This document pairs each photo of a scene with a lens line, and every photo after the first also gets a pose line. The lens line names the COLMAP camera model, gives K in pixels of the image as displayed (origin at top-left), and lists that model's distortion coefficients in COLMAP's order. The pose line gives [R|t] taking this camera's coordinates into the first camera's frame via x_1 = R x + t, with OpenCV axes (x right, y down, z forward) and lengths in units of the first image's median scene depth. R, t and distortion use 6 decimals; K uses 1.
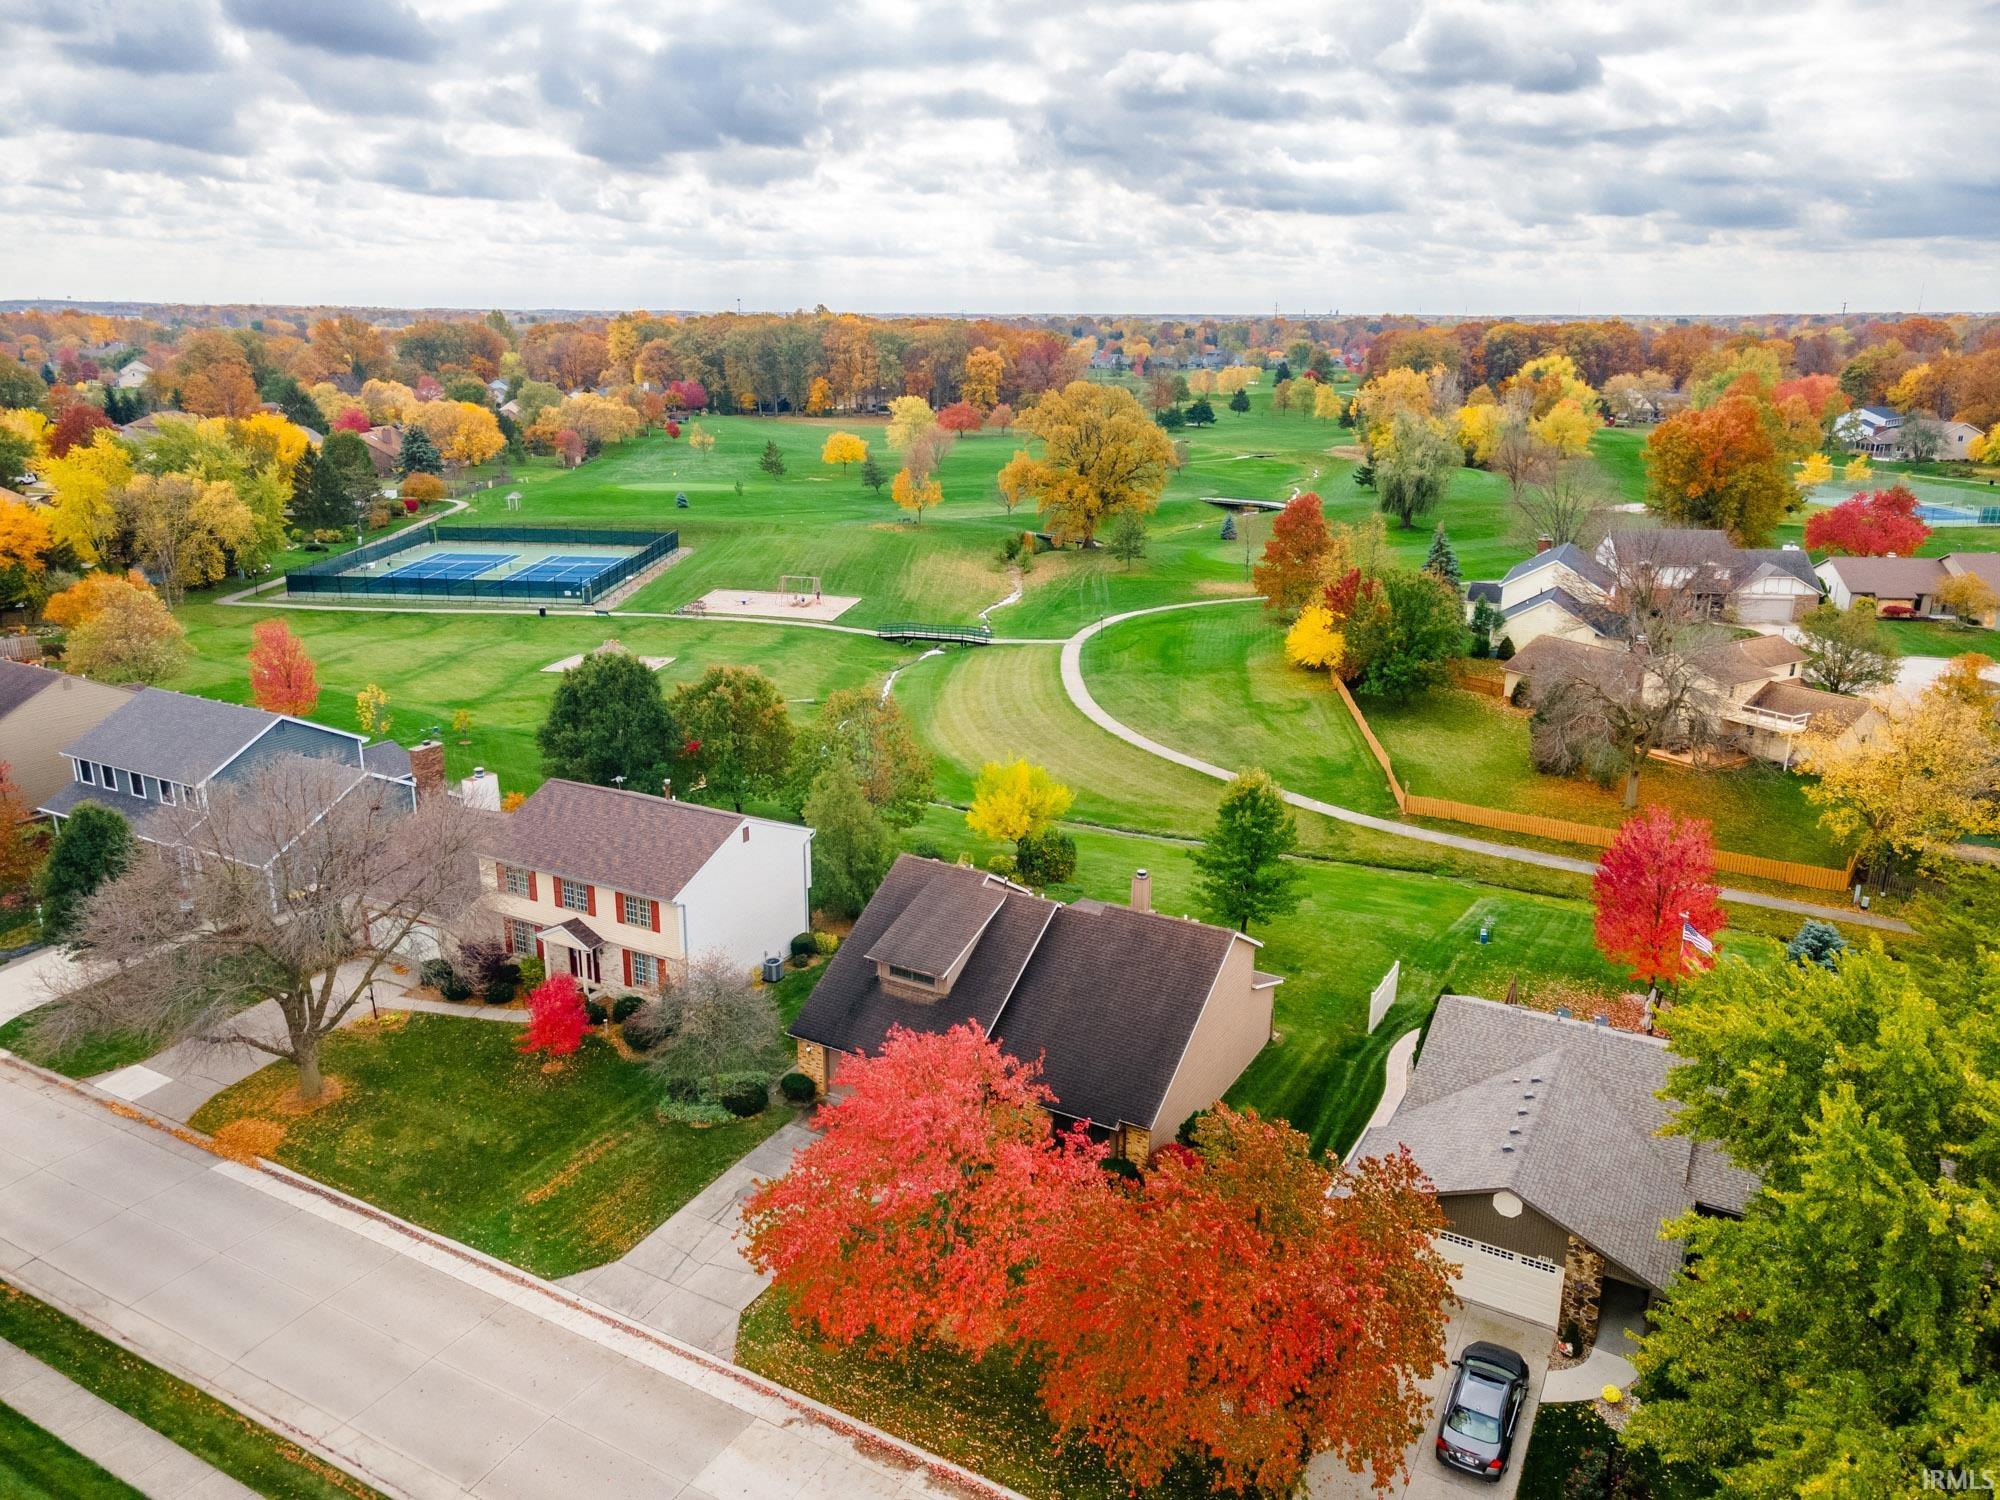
lens RADIAL K [[1453.8, 0, 1000.0], [0, 1453.8, 750.0], [0, 0, 1]] dist [0.028216, 0.035824]
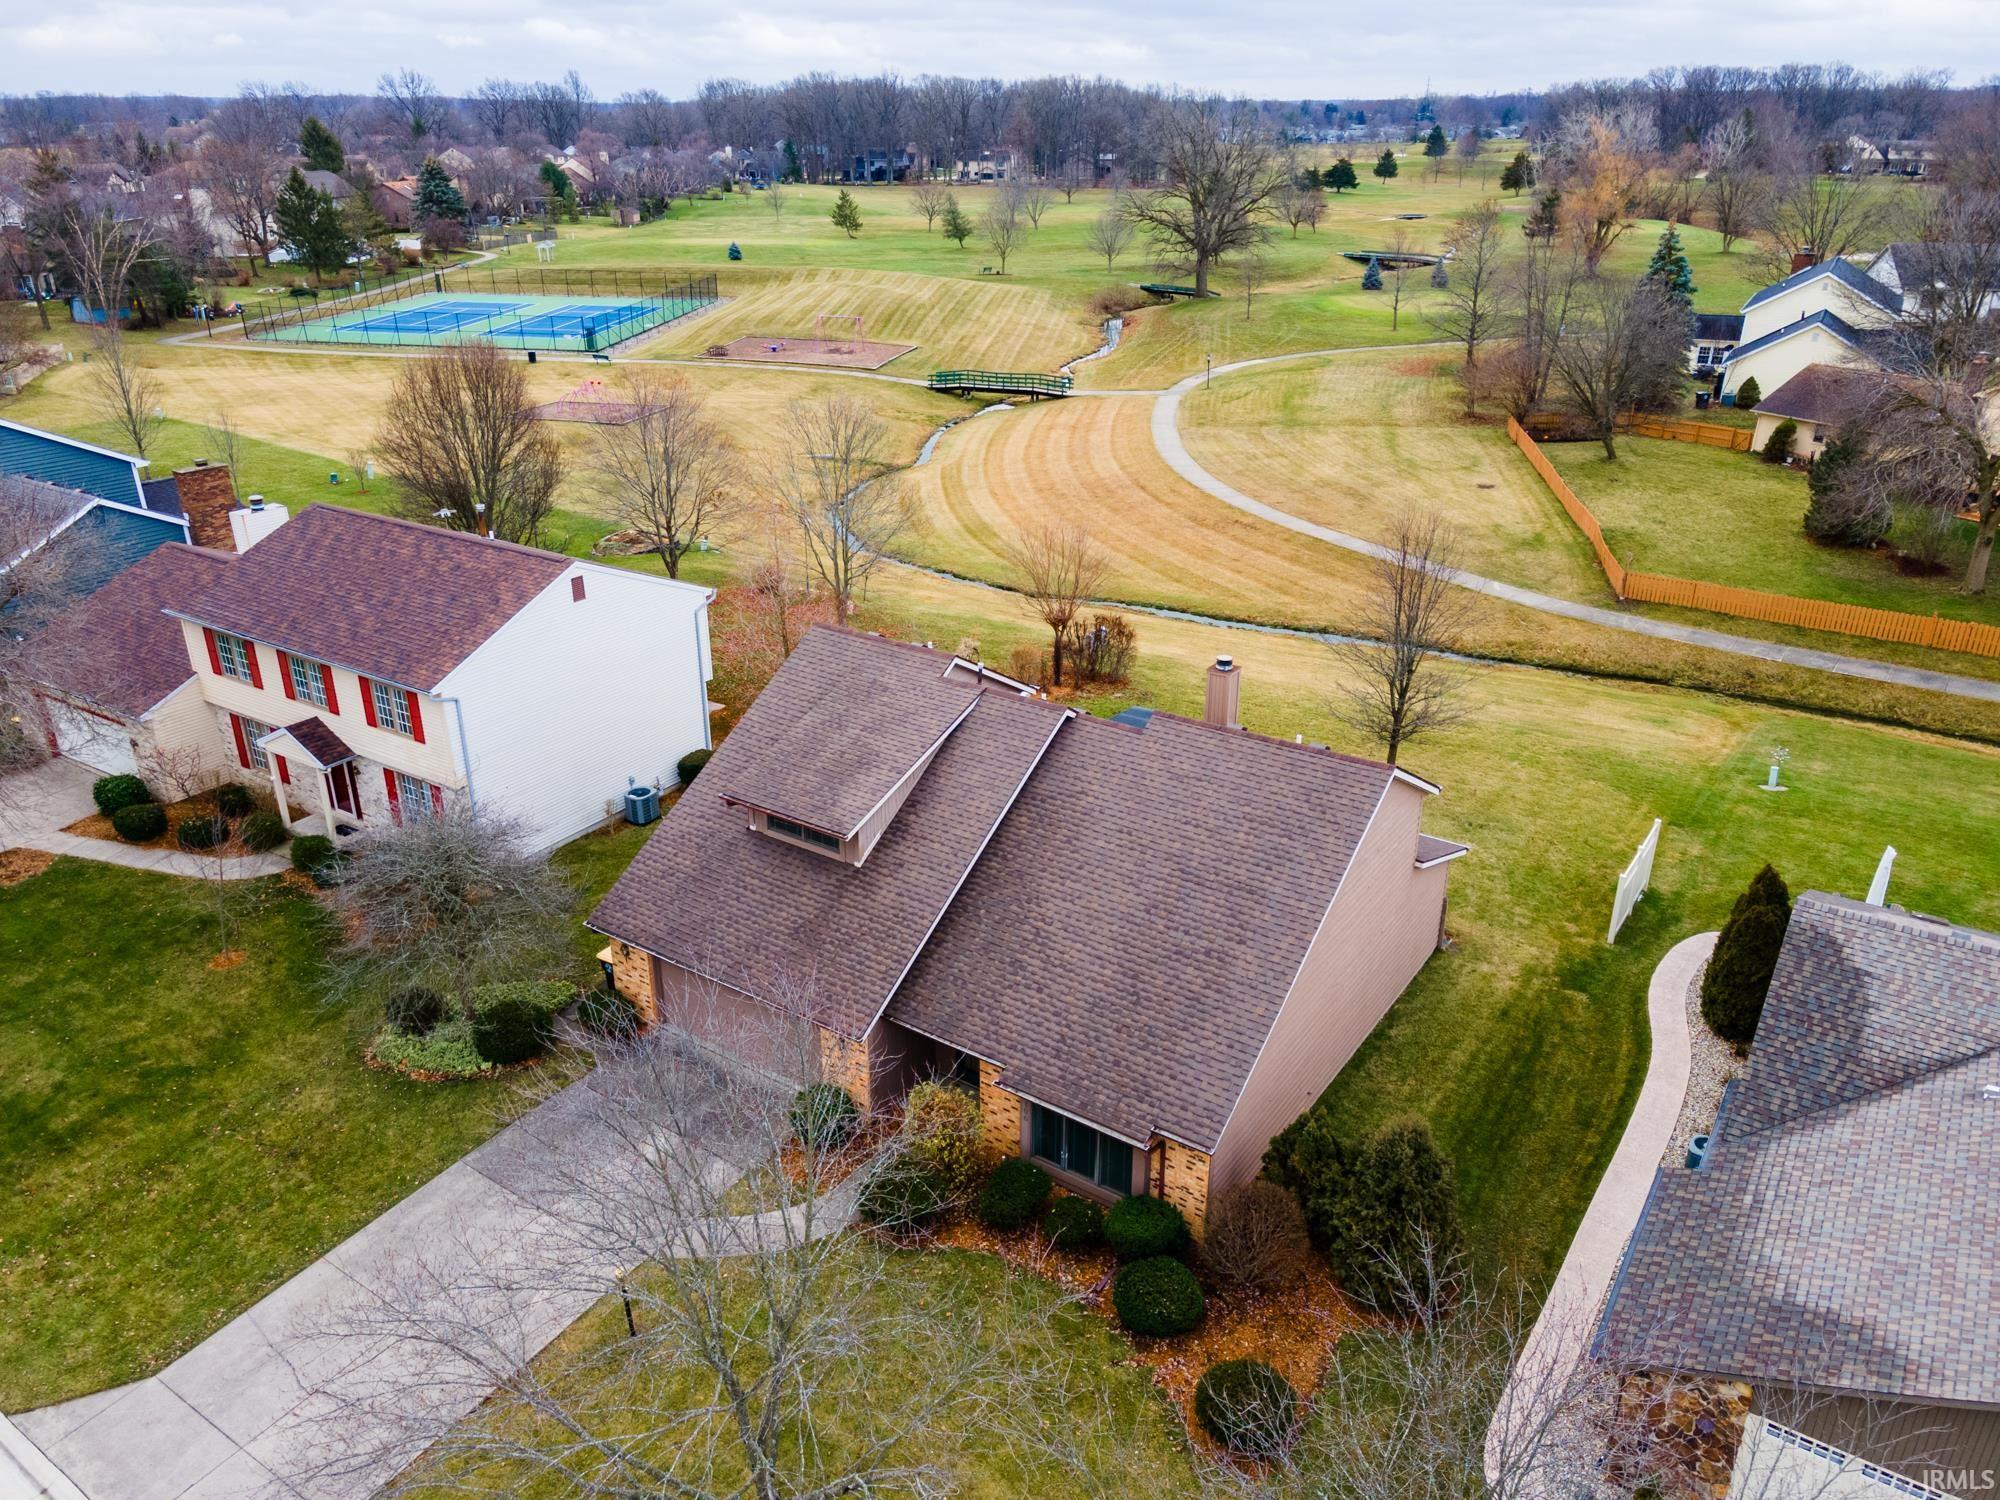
lens RADIAL K [[1453.8, 0, 1000.0], [0, 1453.8, 750.0], [0, 0, 1]] dist [0.028216, 0.035824]
pose [[0.996763, 0.023114, -0.076999, 0.051801], [-0.013330, 0.992038, 0.125234, 0.046799], [0.079280, -0.123802, 0.989135, 0.402077]]
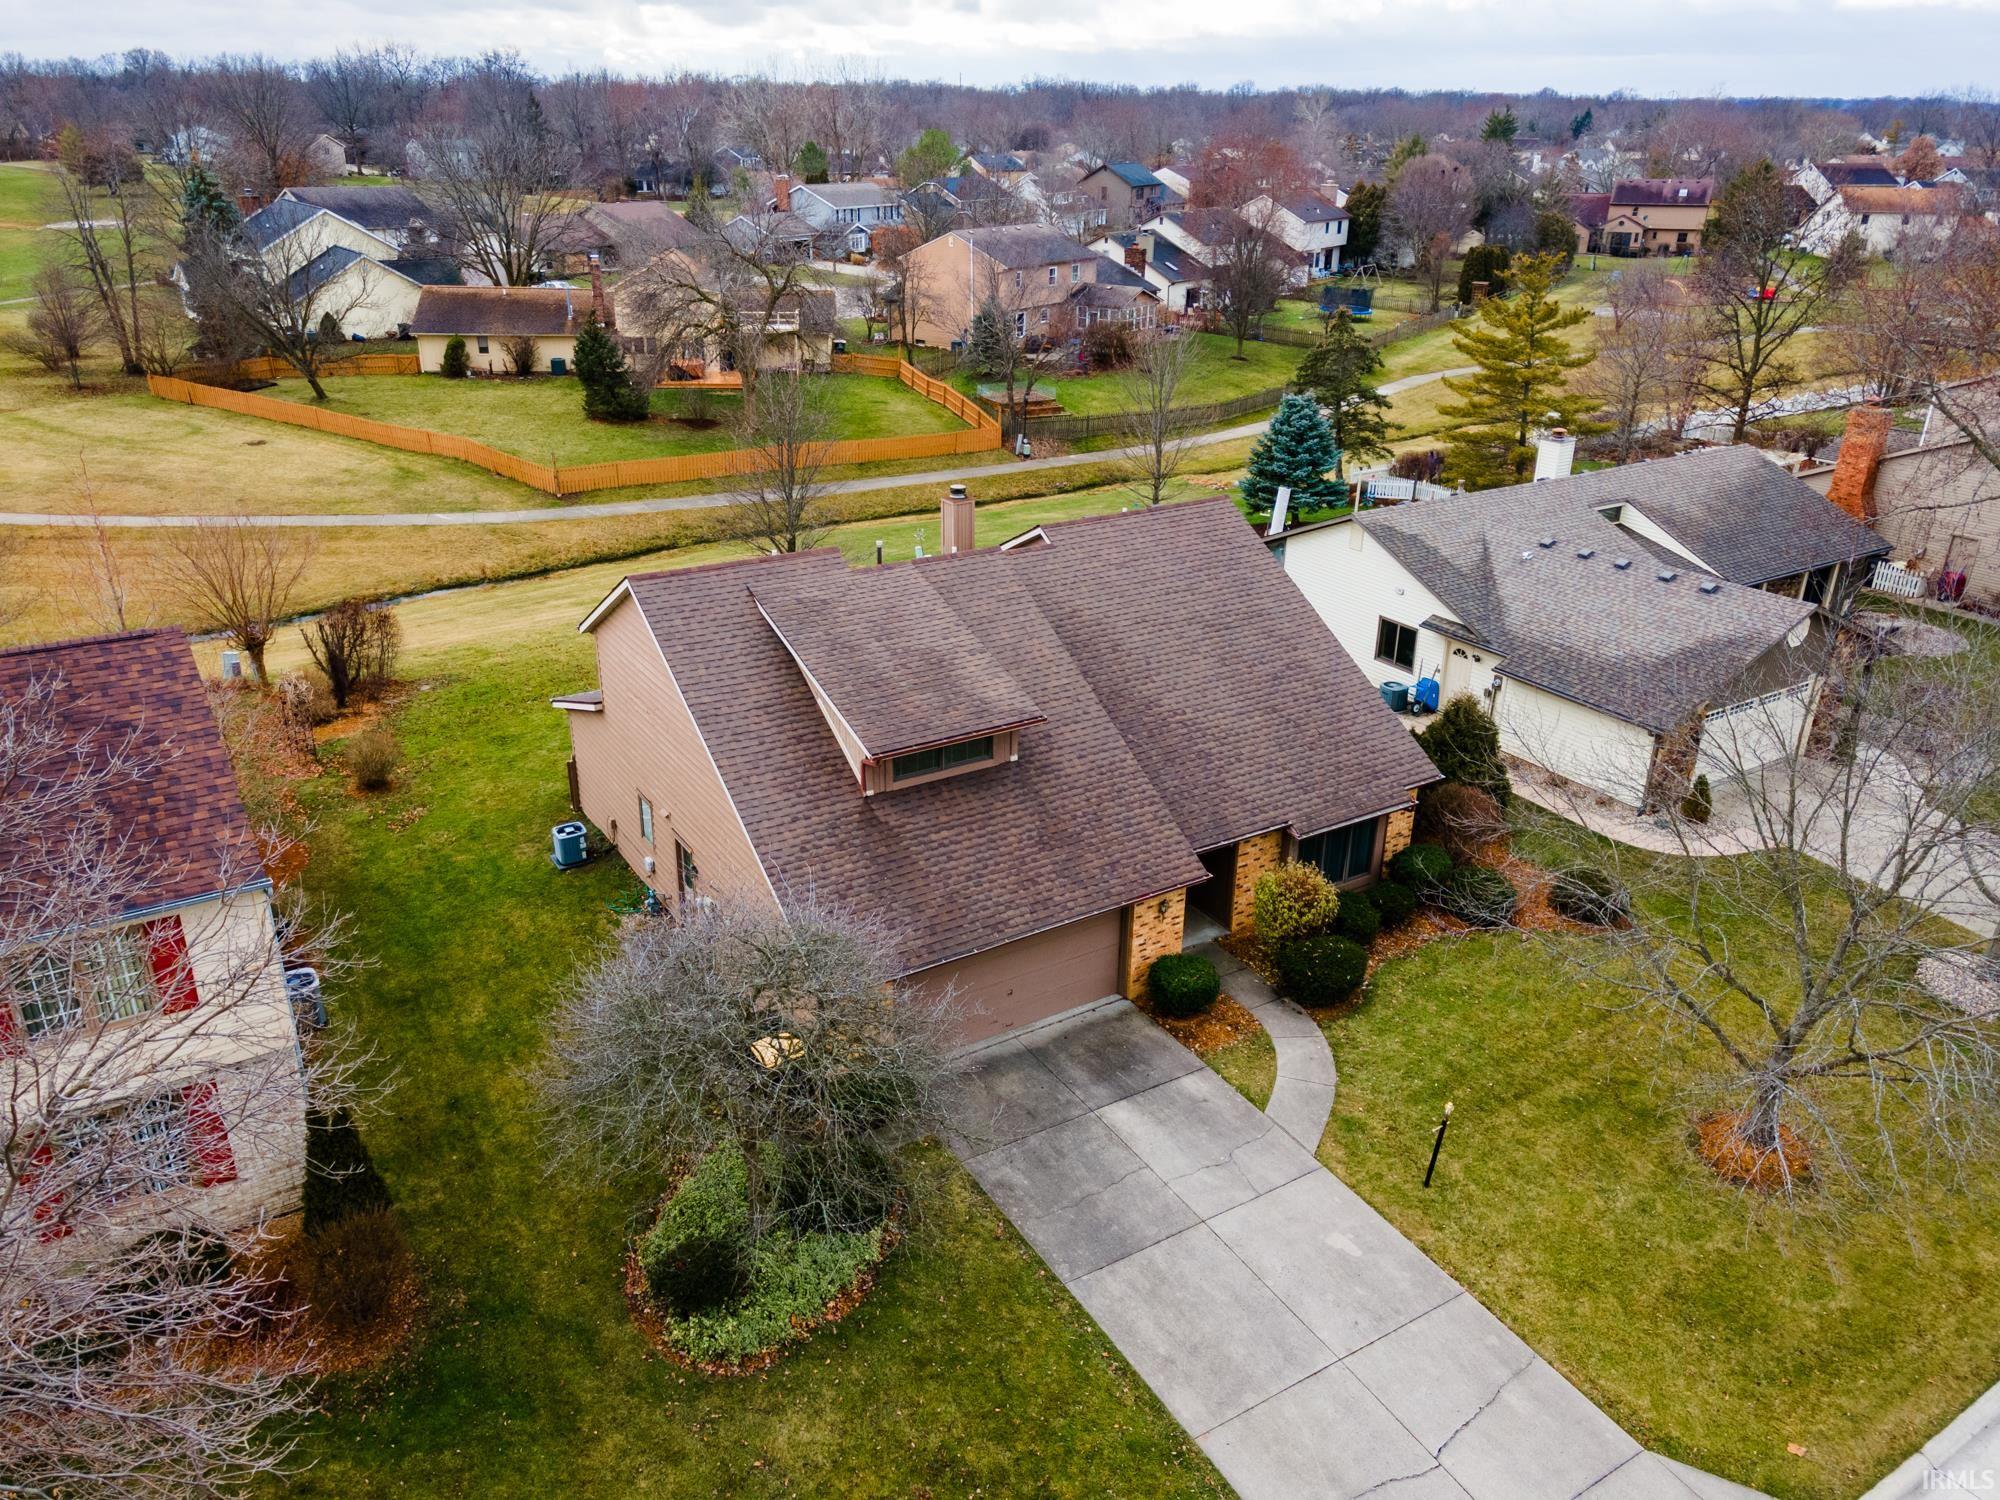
lens RADIAL K [[1453.8, 0, 1000.0], [0, 1453.8, 750.0], [0, 0, 1]] dist [0.028216, 0.035824]
pose [[0.467504, -0.355819, 0.809217, -0.382009], [0.244578, 0.931743, 0.268396, 0.029049], [-0.849483, 0.072441, 0.522619, 0.657351]]
